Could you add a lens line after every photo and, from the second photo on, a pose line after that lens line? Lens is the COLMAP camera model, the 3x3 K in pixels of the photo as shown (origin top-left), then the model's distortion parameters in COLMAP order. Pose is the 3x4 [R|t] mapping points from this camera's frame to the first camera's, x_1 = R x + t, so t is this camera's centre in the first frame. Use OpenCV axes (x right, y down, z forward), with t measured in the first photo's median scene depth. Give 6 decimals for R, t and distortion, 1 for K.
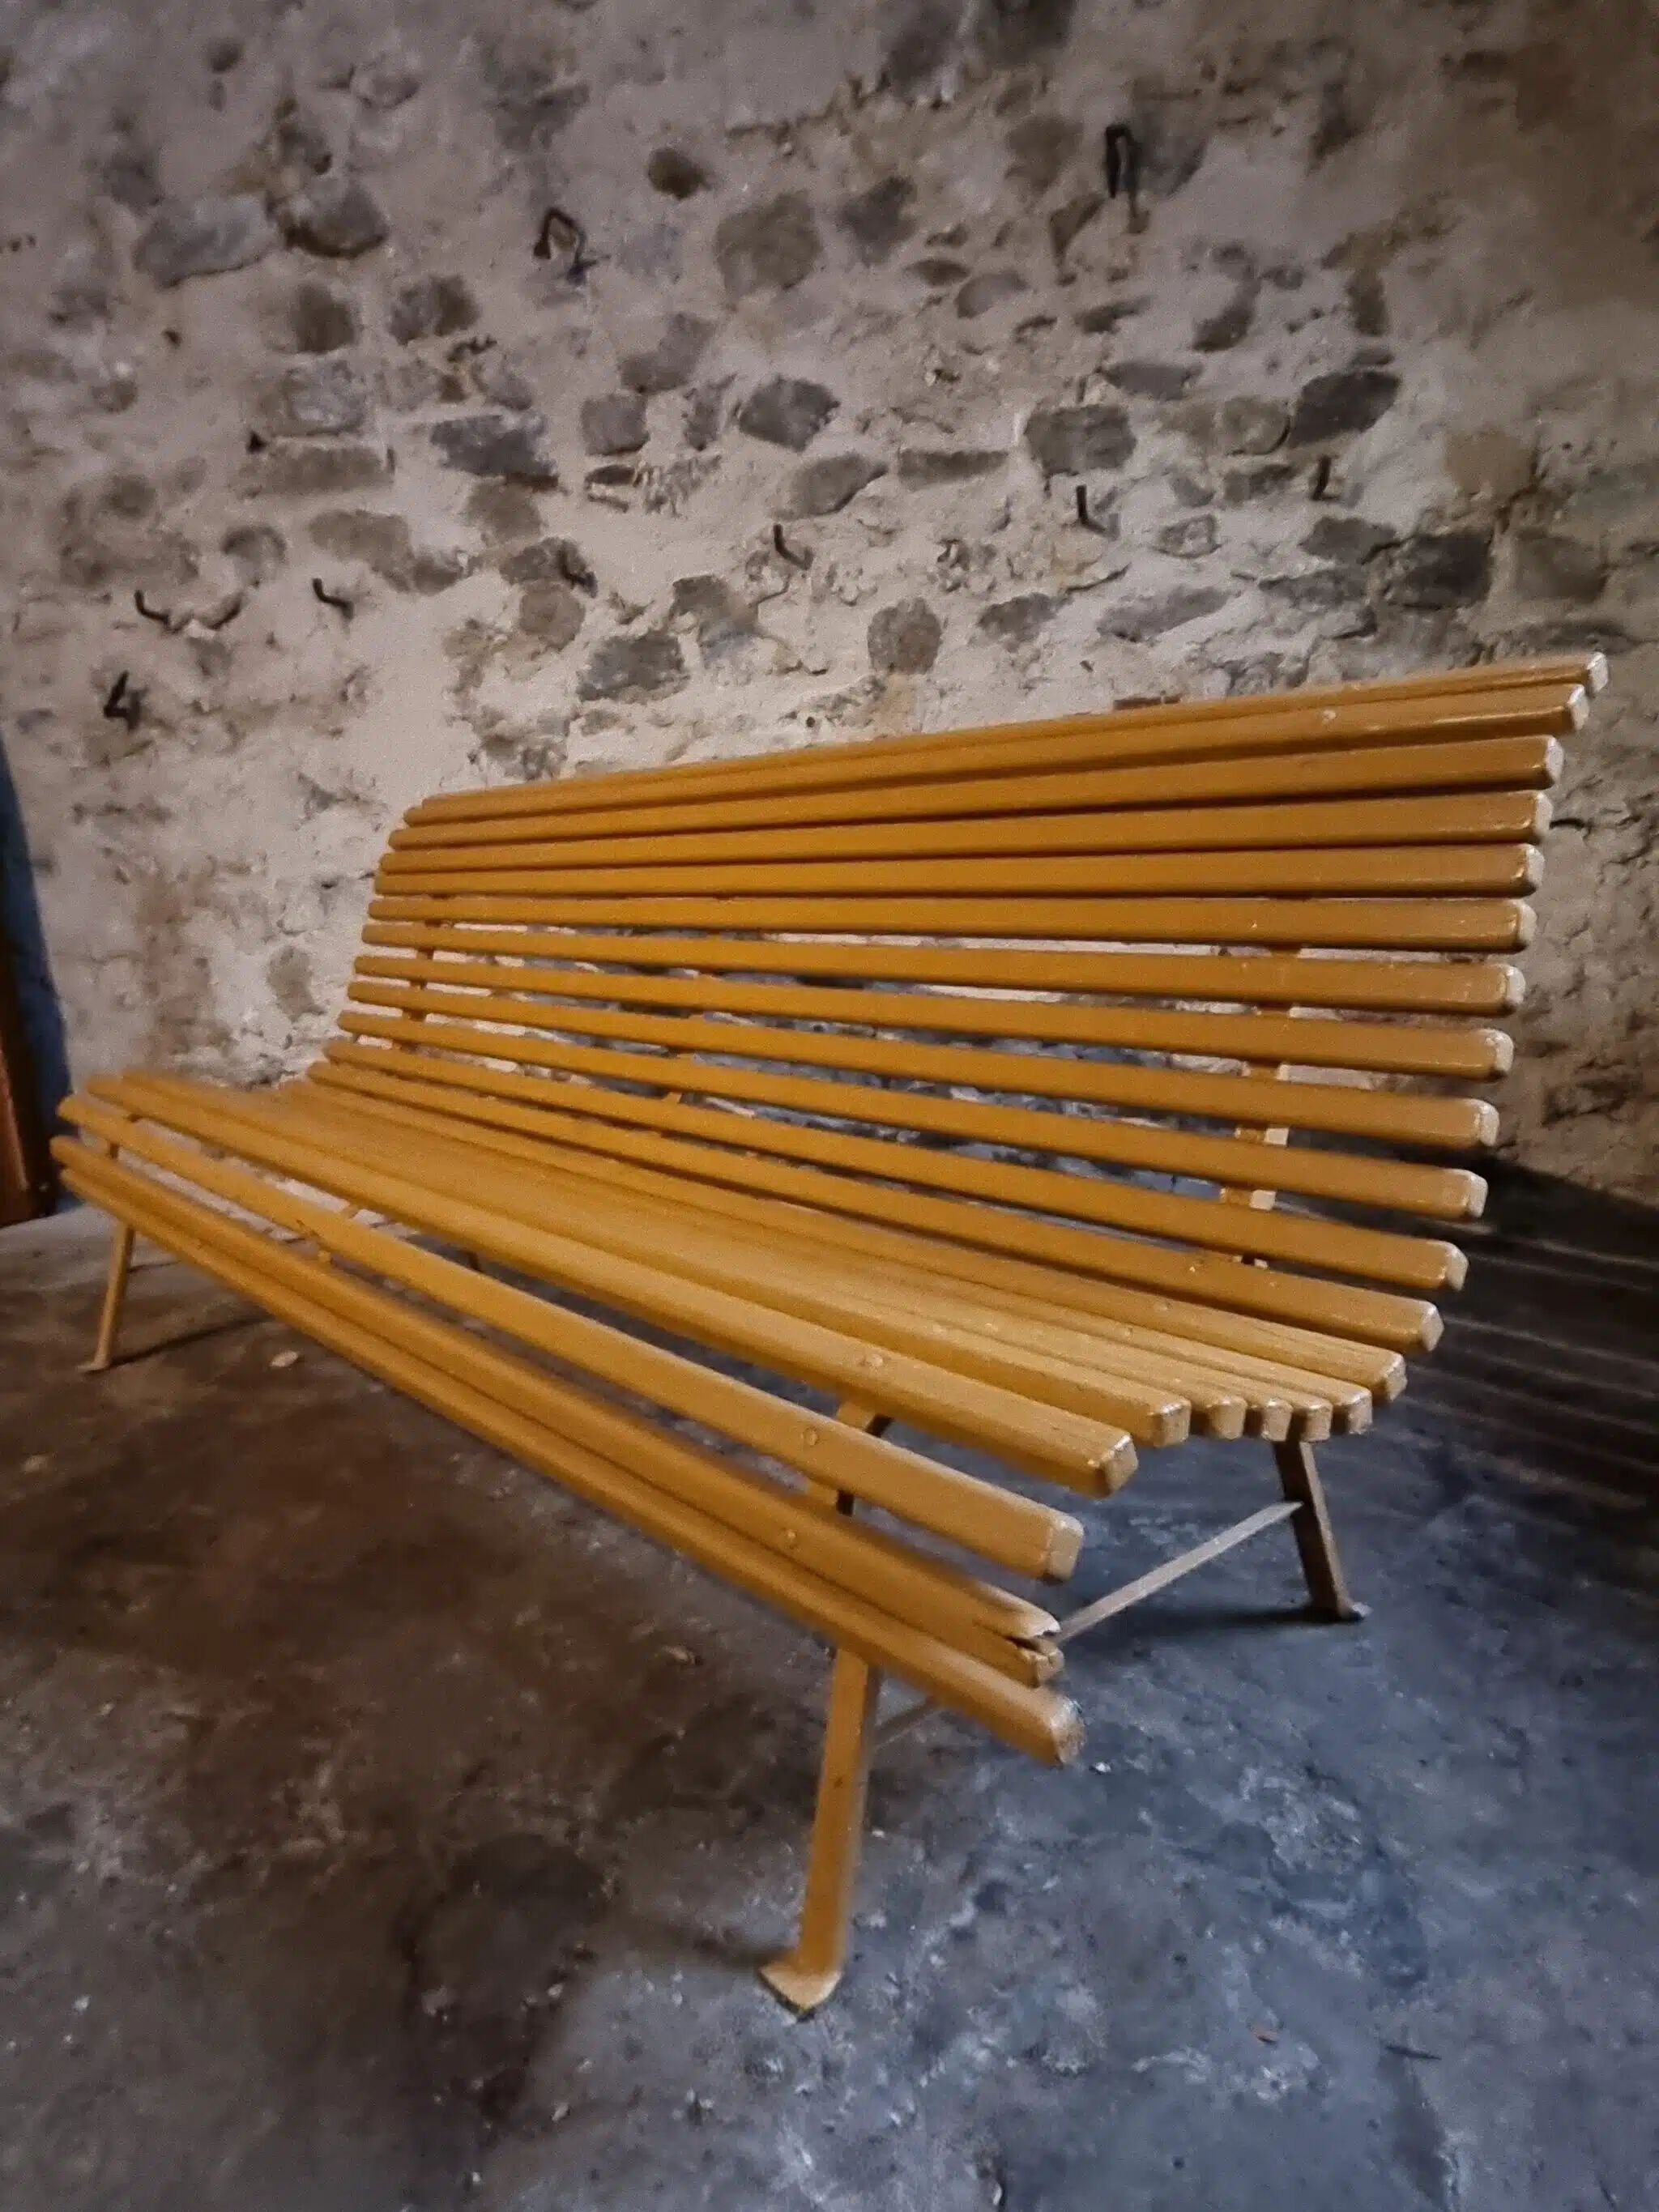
lens RADIAL K [[1464.7, 0, 839.3], [0, 1464.7, 1123.3], [0, 0, 1]] dist [-0.004253, -0.001665]
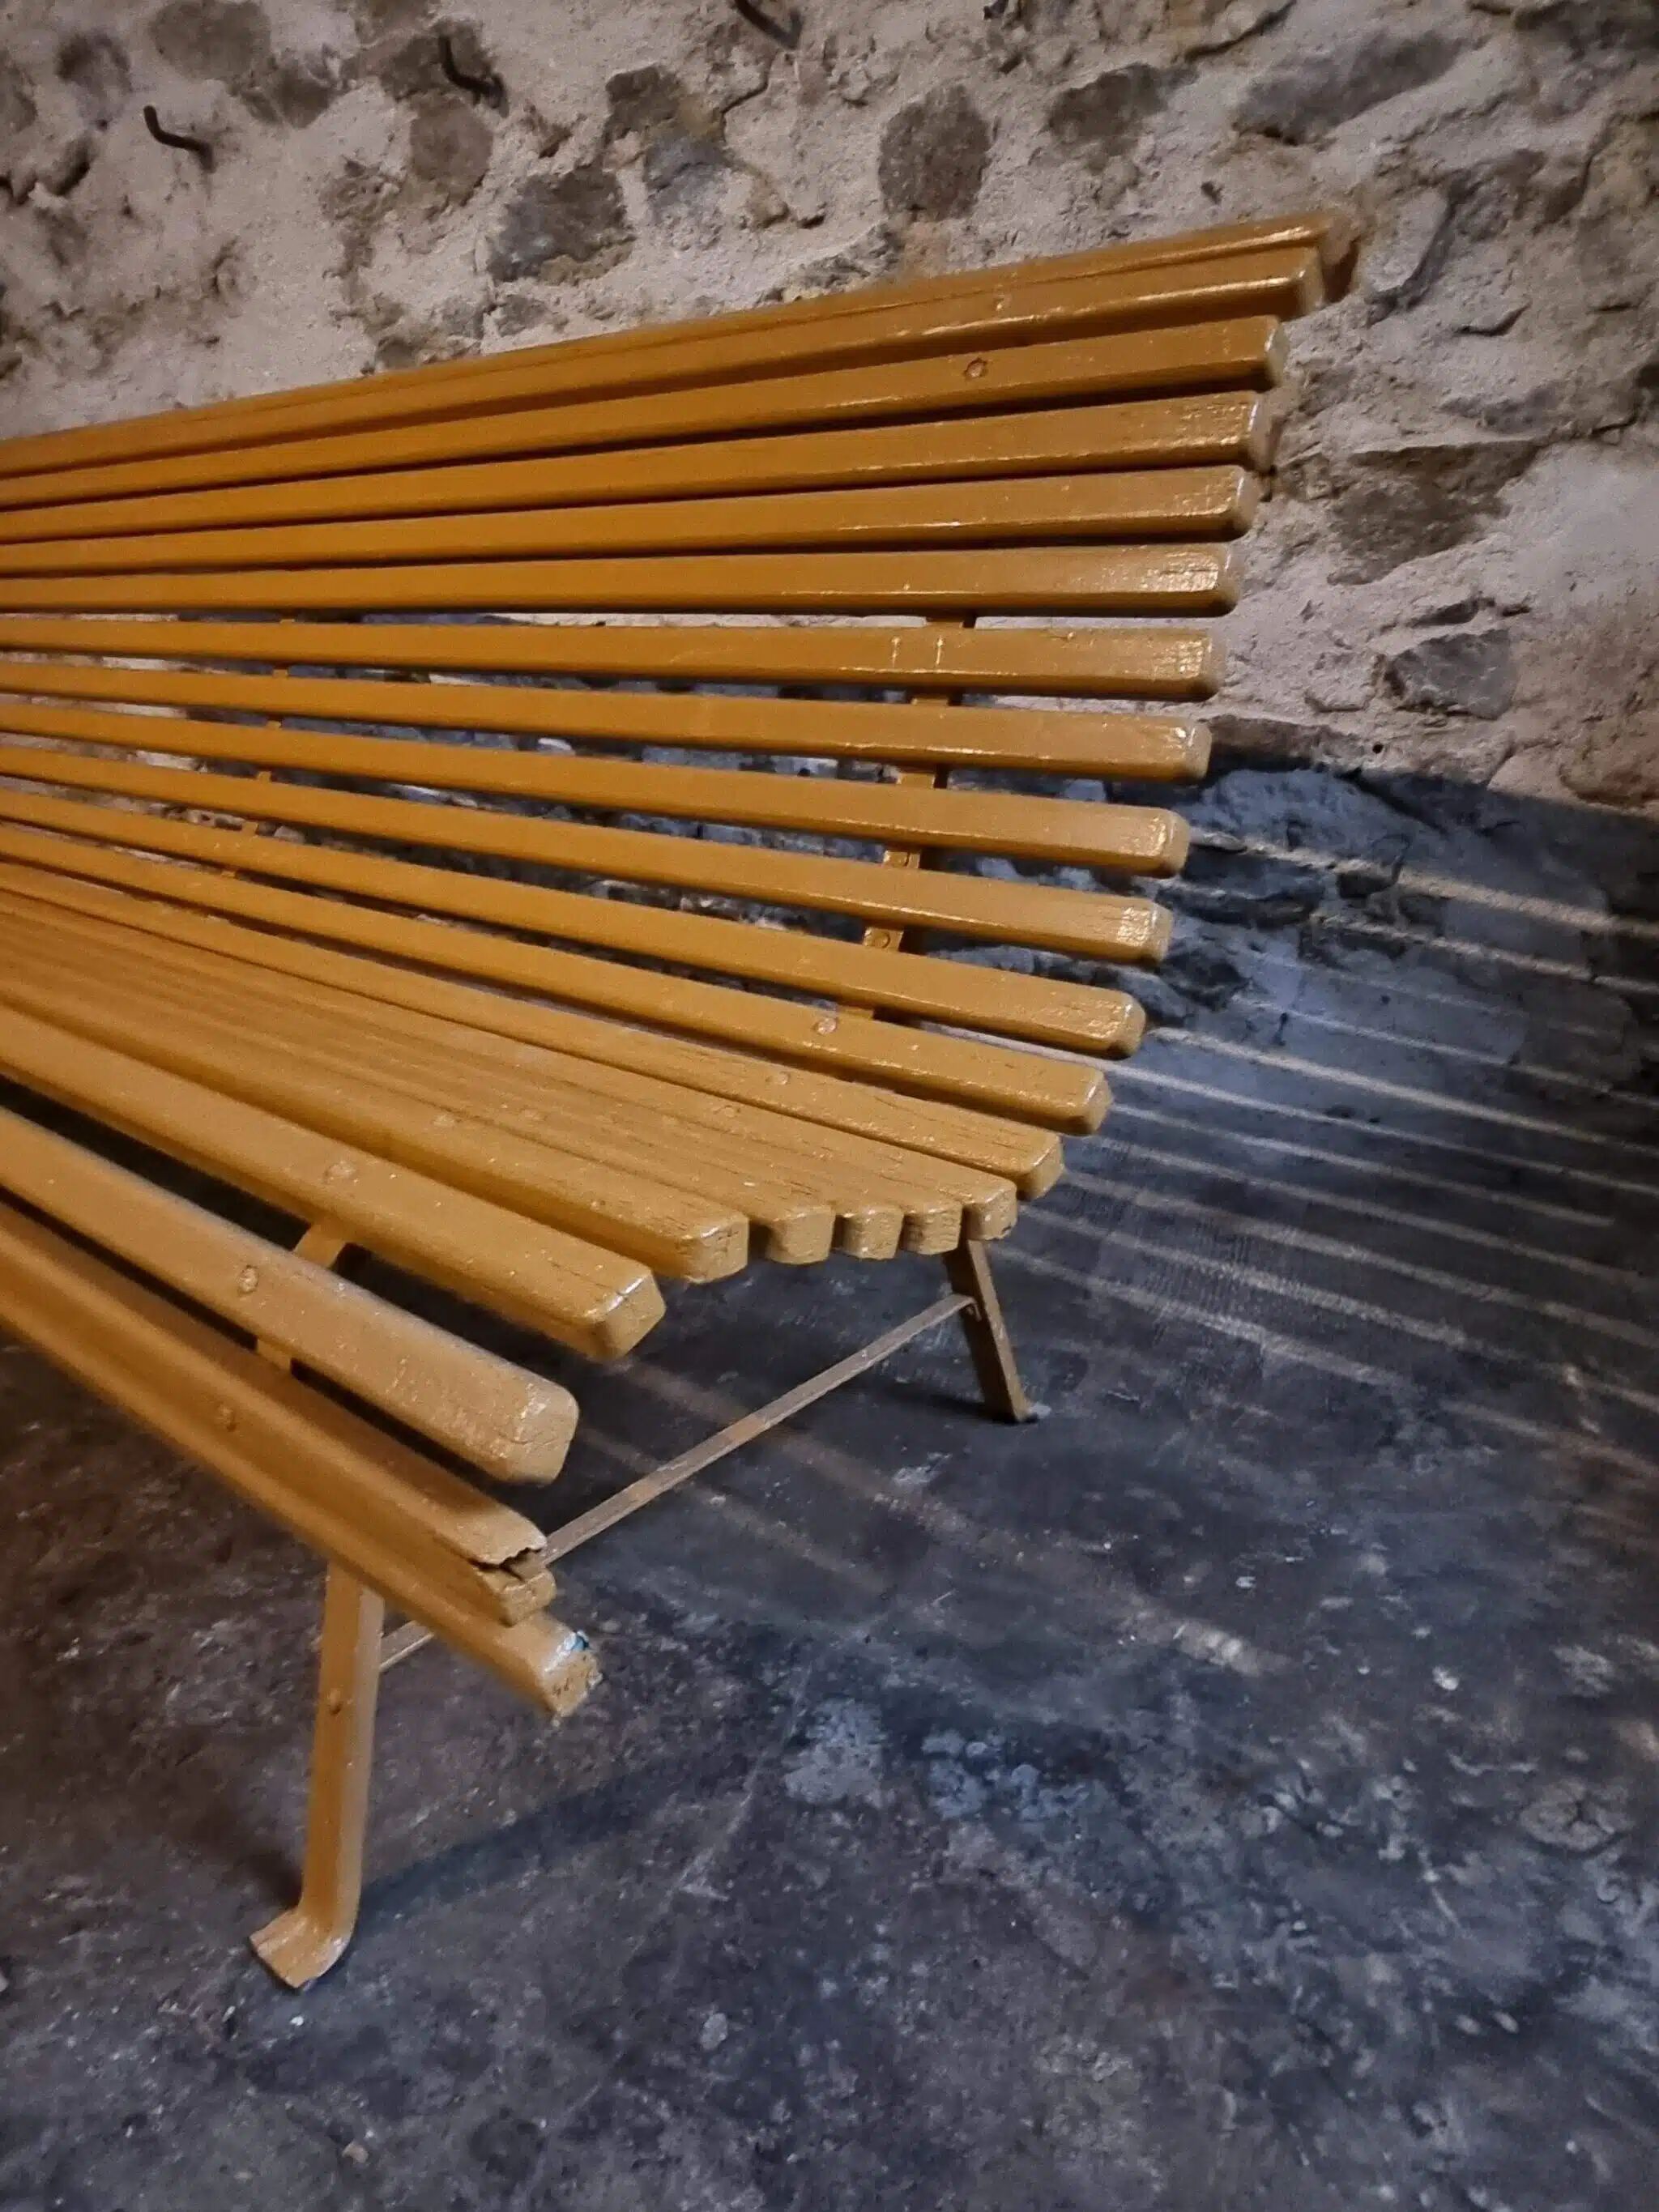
lens RADIAL K [[1464.7, 0, 839.5], [0, 1464.7, 1120.0], [0, 0, 1]] dist [-0.004253, -0.001665]
pose [[0.982832, 0.075614, -0.168300, 0.142612], [-0.041293, 0.979173, 0.198783, -0.042907], [0.179825, -0.188421, 0.965485, 0.290552]]
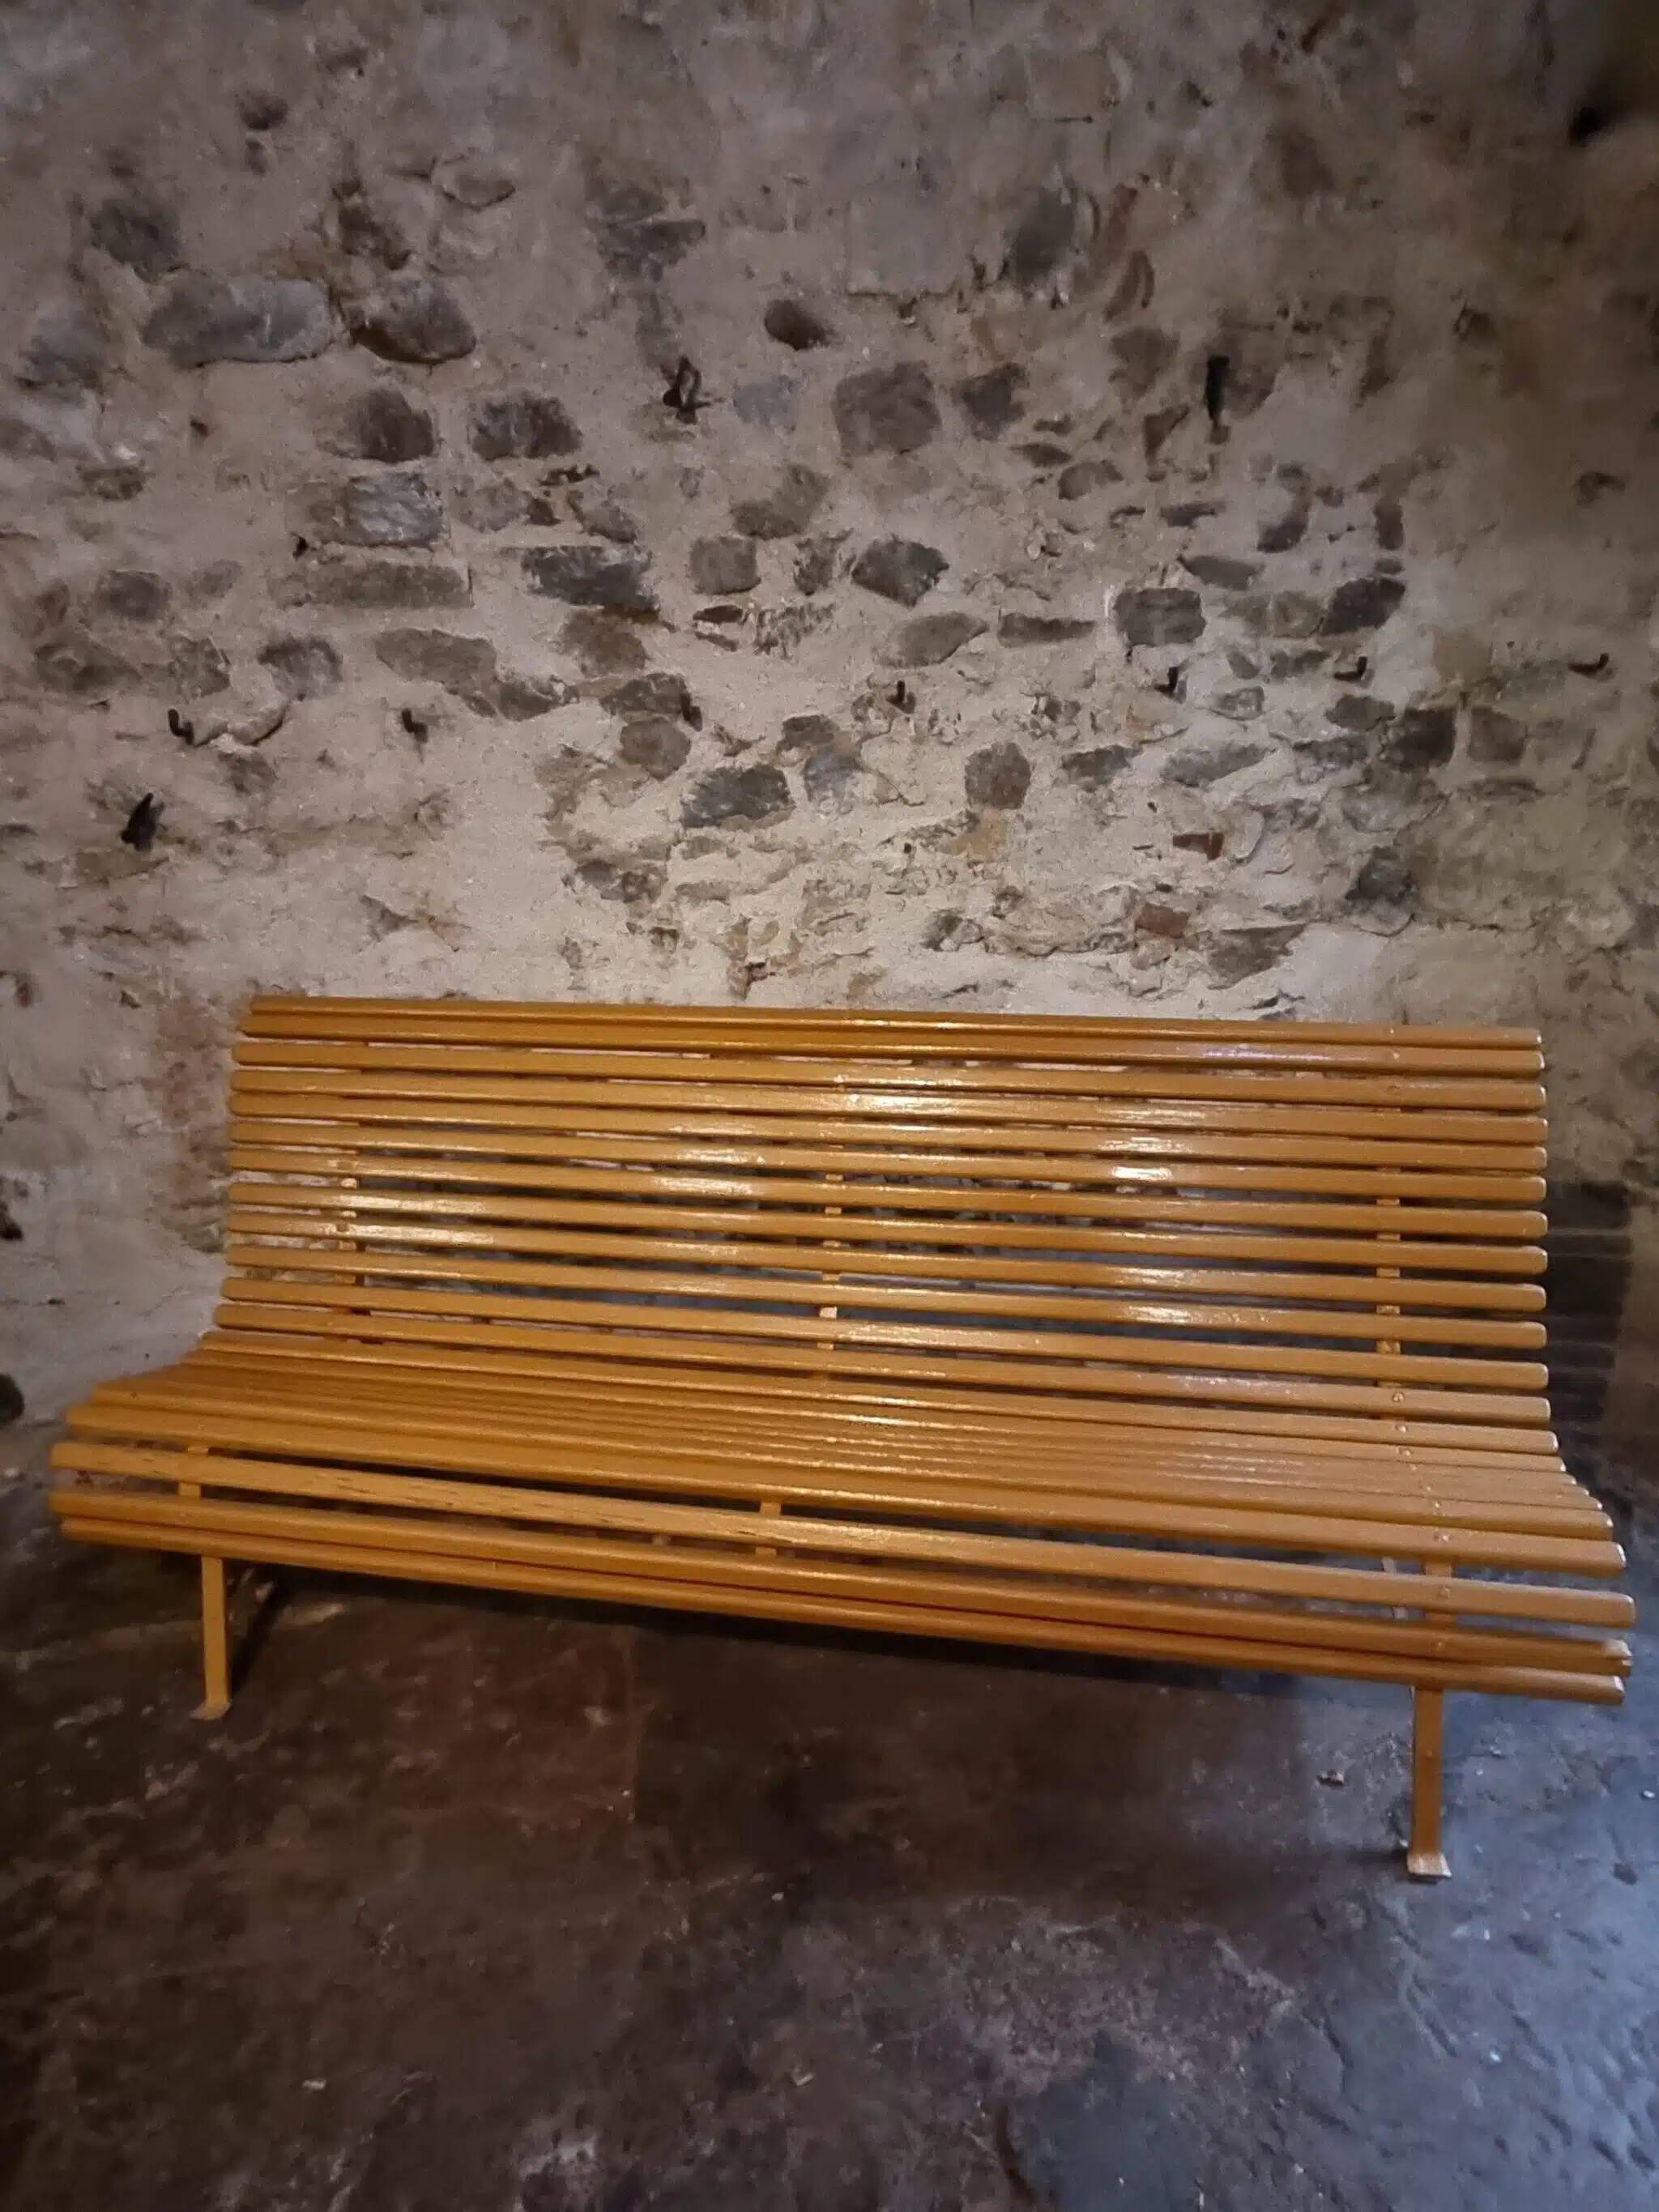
lens RADIAL K [[1464.7, 0, 833.4], [0, 1464.7, 1121.5], [0, 0, 1]] dist [-0.004253, -0.001665]
pose [[0.927750, -0.116861, 0.354435, -0.496449], [0.058582, 0.983538, 0.170943, -0.269630], [-0.368577, -0.137828, 0.919323, -0.020738]]
